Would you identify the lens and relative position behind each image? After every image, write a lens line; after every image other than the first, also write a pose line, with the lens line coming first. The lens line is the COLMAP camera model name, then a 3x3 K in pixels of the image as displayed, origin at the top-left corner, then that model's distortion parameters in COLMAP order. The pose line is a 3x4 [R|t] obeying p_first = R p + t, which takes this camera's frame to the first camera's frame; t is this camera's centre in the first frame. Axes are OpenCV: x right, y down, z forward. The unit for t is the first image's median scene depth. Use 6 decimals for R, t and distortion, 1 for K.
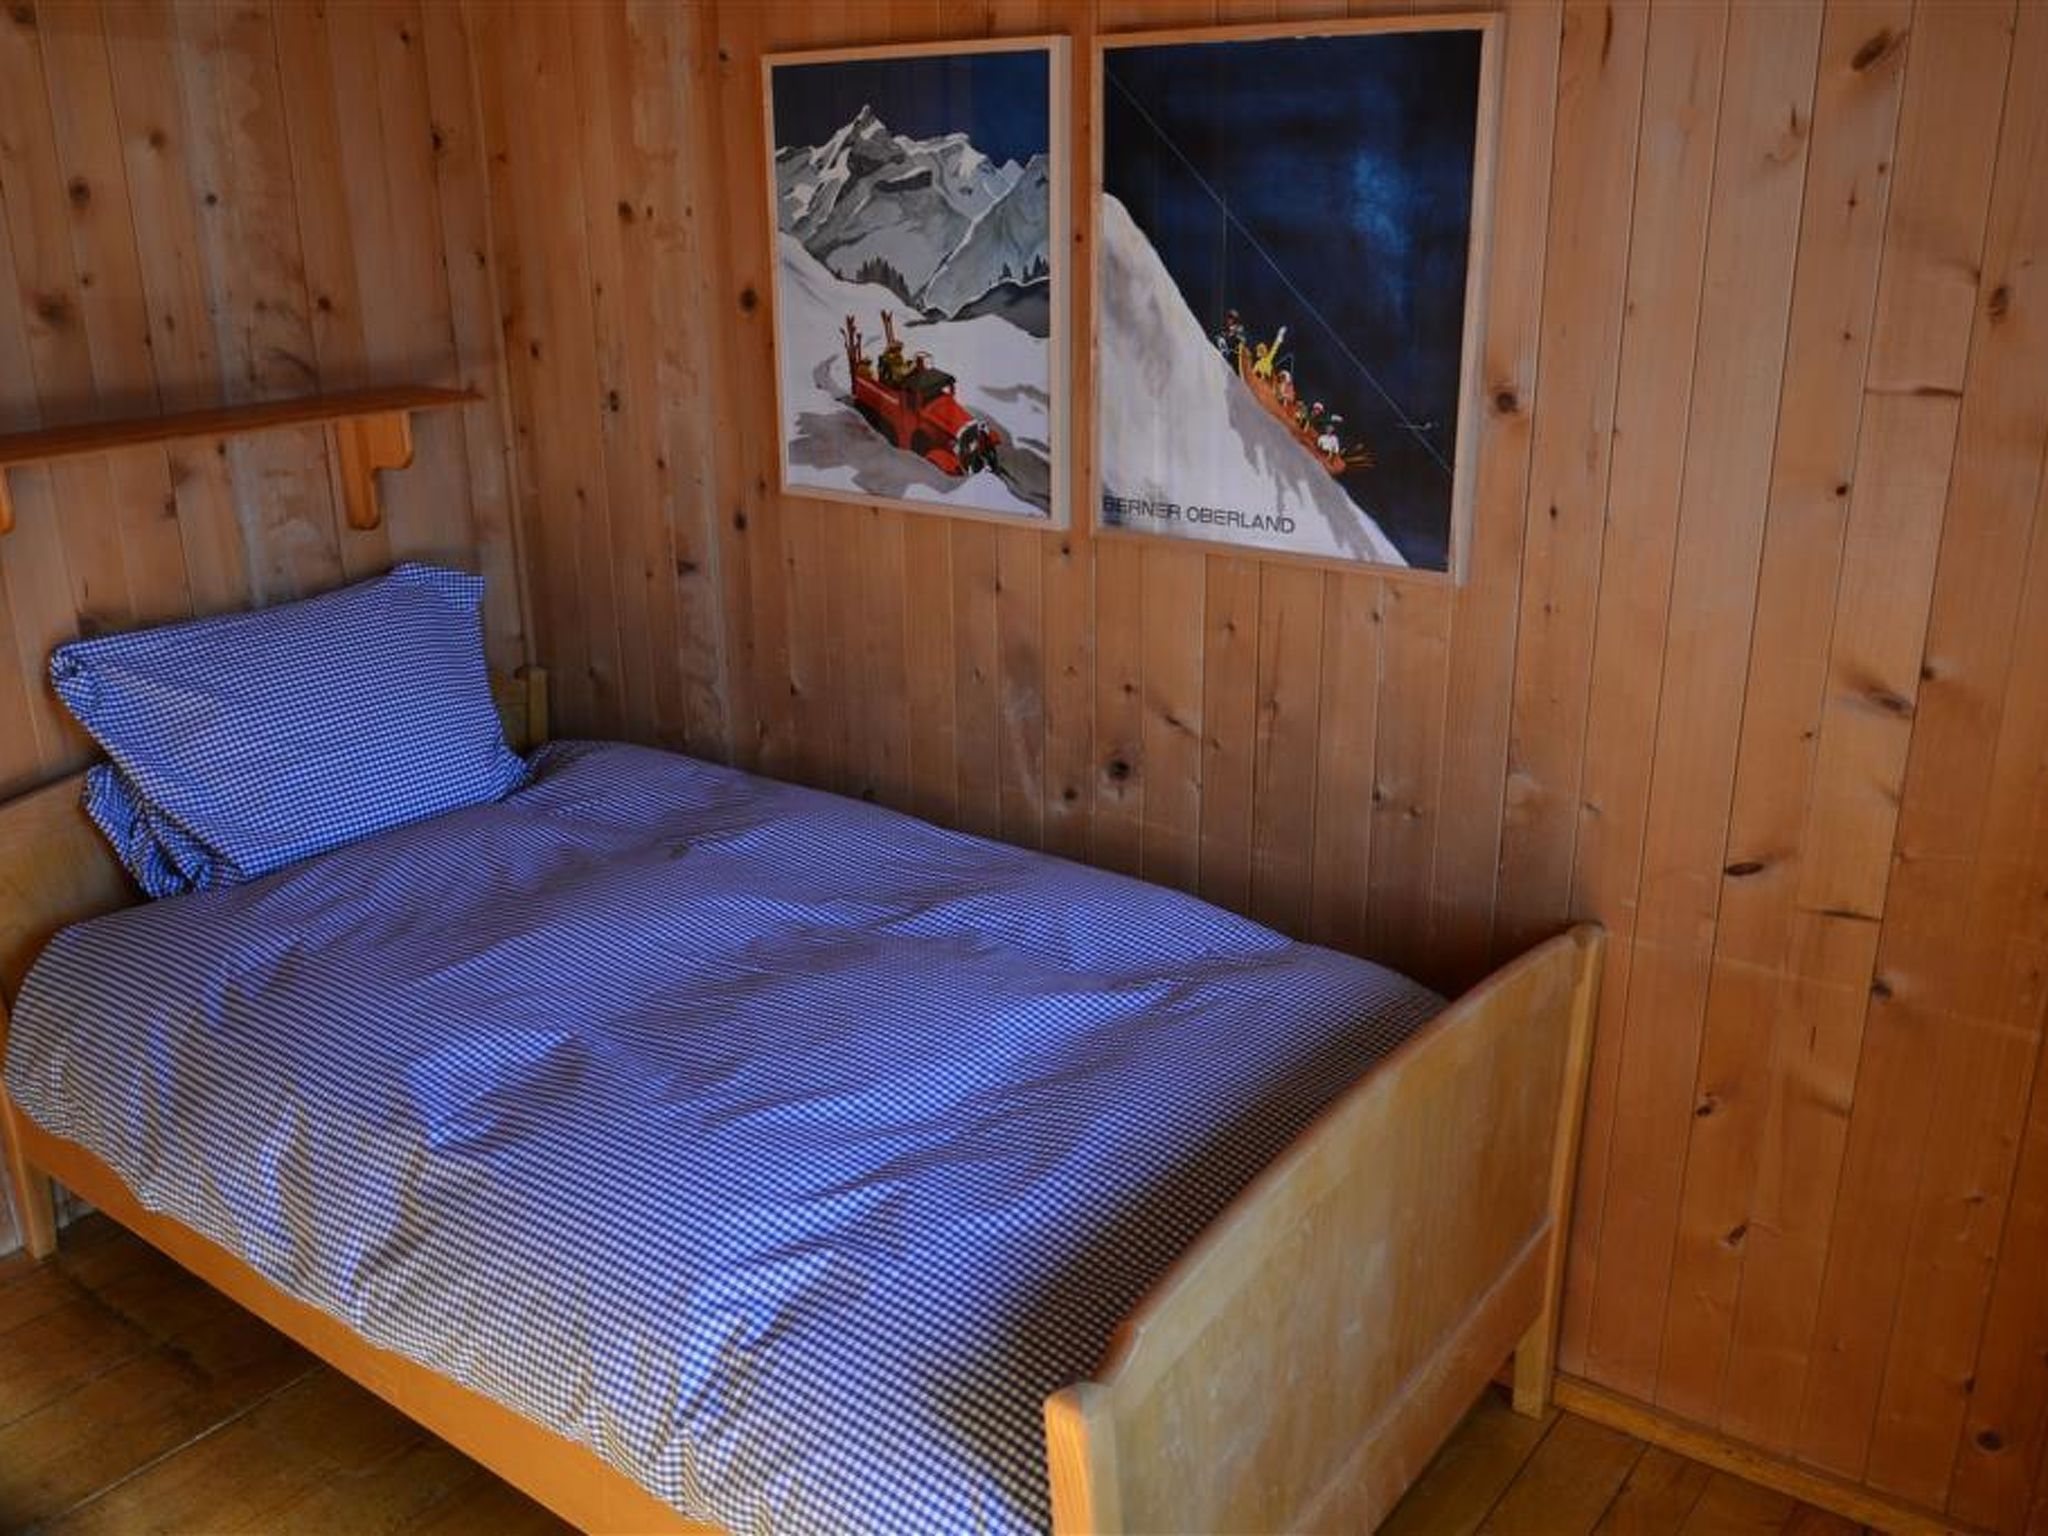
lens RADIAL K [[1781.0, 0, 1029.2], [0, 1781.0, 773.6], [0, 0, 1]] dist [-0.044463, 0.008742]
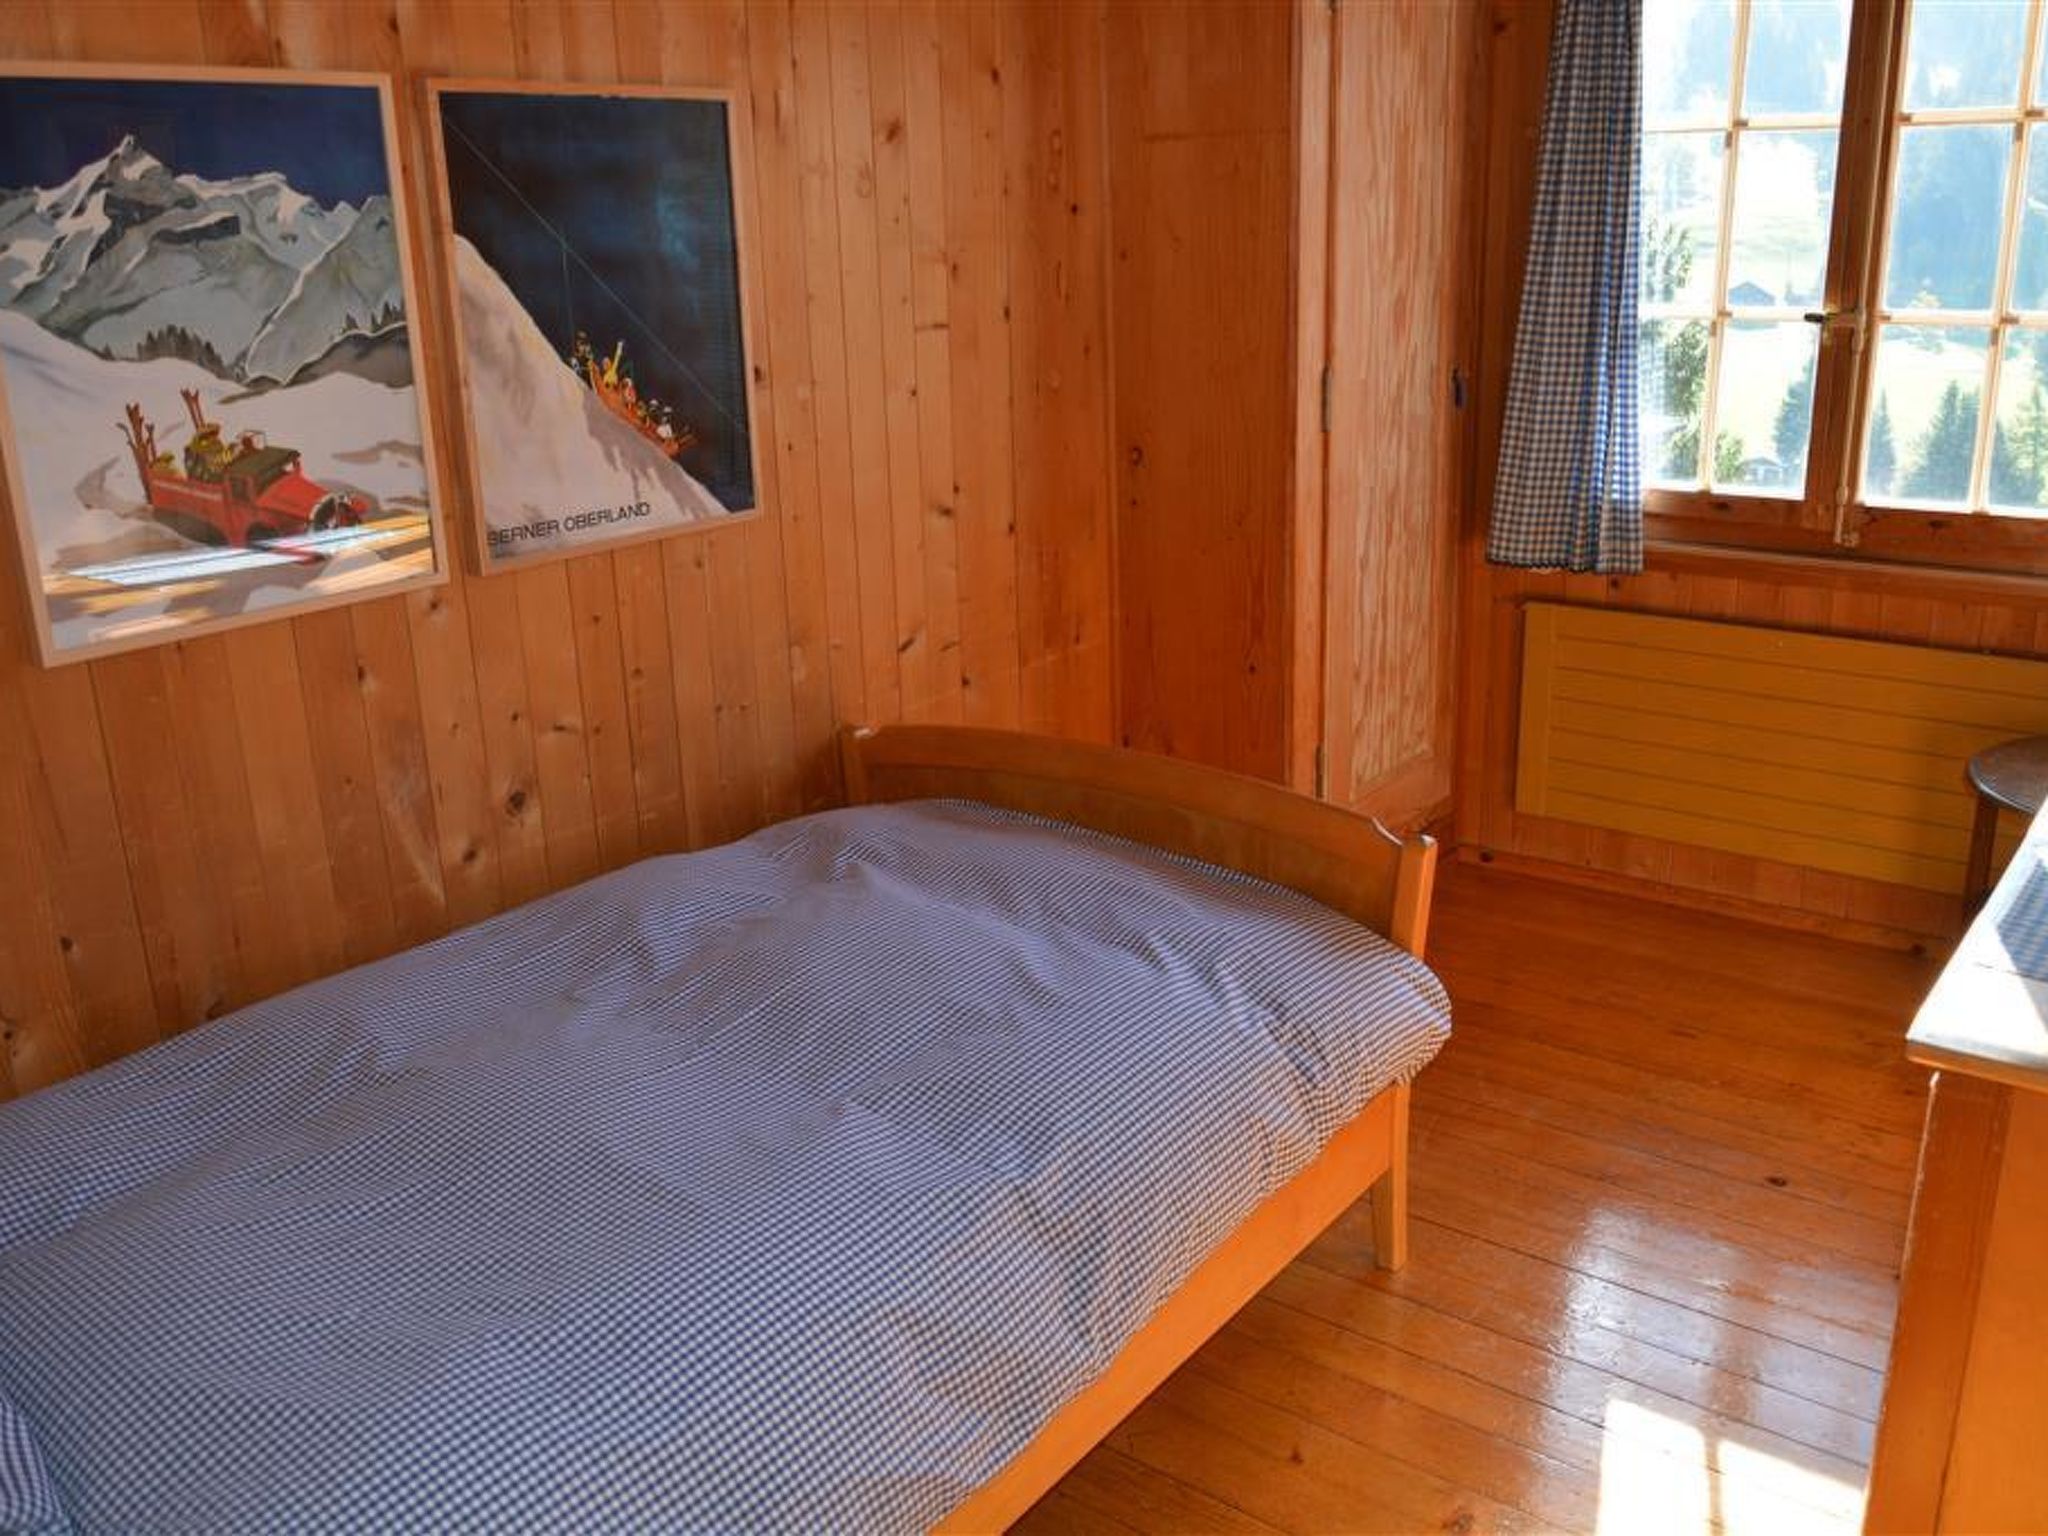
lens RADIAL K [[1781.0, 0, 1029.2], [0, 1781.0, 773.6], [0, 0, 1]] dist [-0.044463, 0.008742]
pose [[-0.007806, -0.292127, 0.956348, -0.957448], [0.350075, 0.895057, 0.276262, -0.203272], [-0.936689, 0.336950, 0.095280, 0.661889]]
